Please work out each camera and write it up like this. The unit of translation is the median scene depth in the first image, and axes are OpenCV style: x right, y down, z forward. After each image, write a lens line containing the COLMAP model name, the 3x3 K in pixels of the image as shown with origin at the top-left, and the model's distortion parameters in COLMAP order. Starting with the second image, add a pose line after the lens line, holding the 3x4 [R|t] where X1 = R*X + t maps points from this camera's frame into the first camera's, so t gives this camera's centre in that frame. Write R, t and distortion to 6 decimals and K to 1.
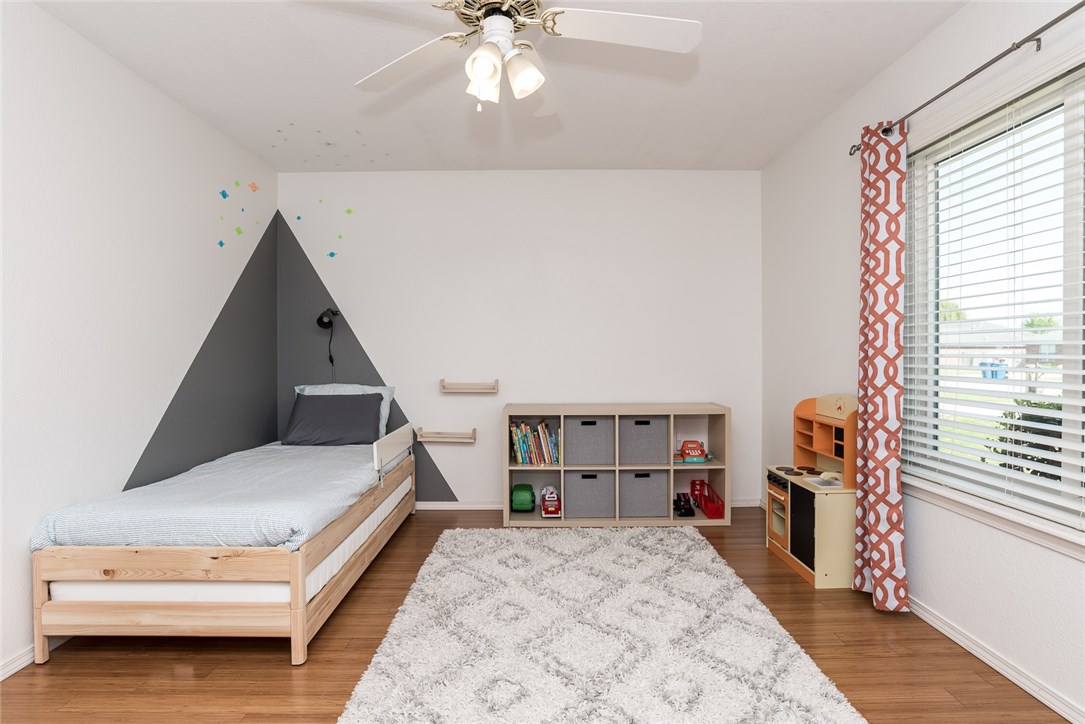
lens RADIAL K [[588.9, 0, 542.5], [0, 588.9, 362.0], [0, 0, 1]] dist [-0.021543, -0.000022]
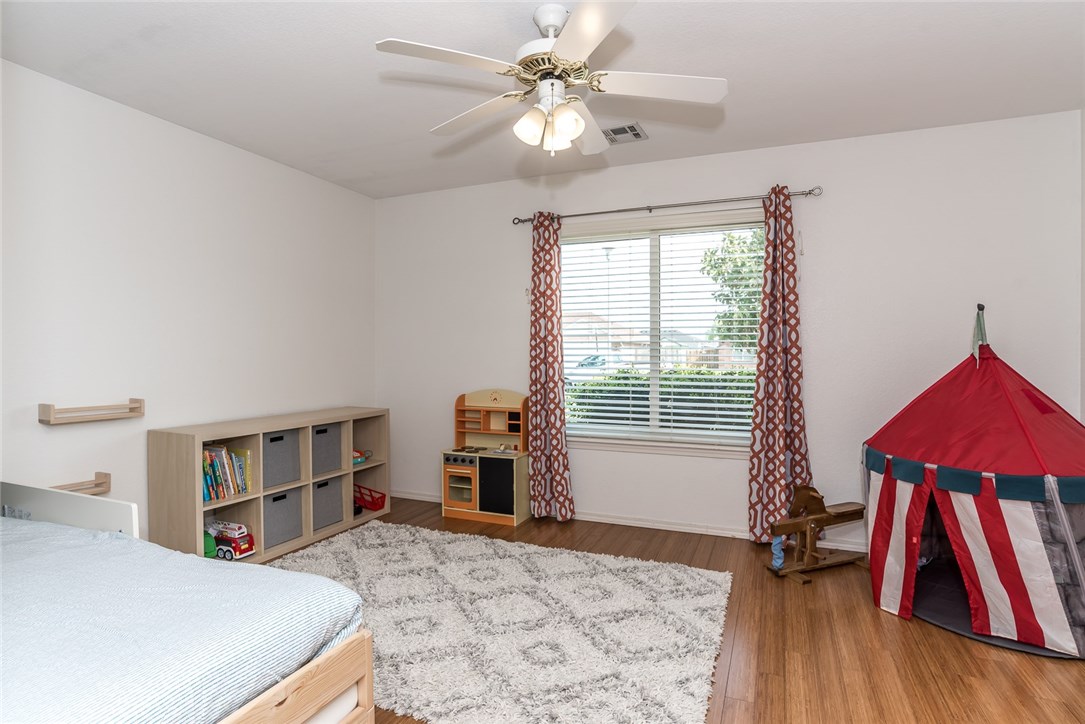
lens RADIAL K [[588.9, 0, 542.5], [0, 588.9, 362.0], [0, 0, 1]] dist [-0.021543, -0.000022]
pose [[0.369522, -0.006965, 0.929196, -0.746481], [0.013951, 0.999901, 0.001947, -0.010946], [-0.929117, 0.012244, 0.369582, 0.366241]]
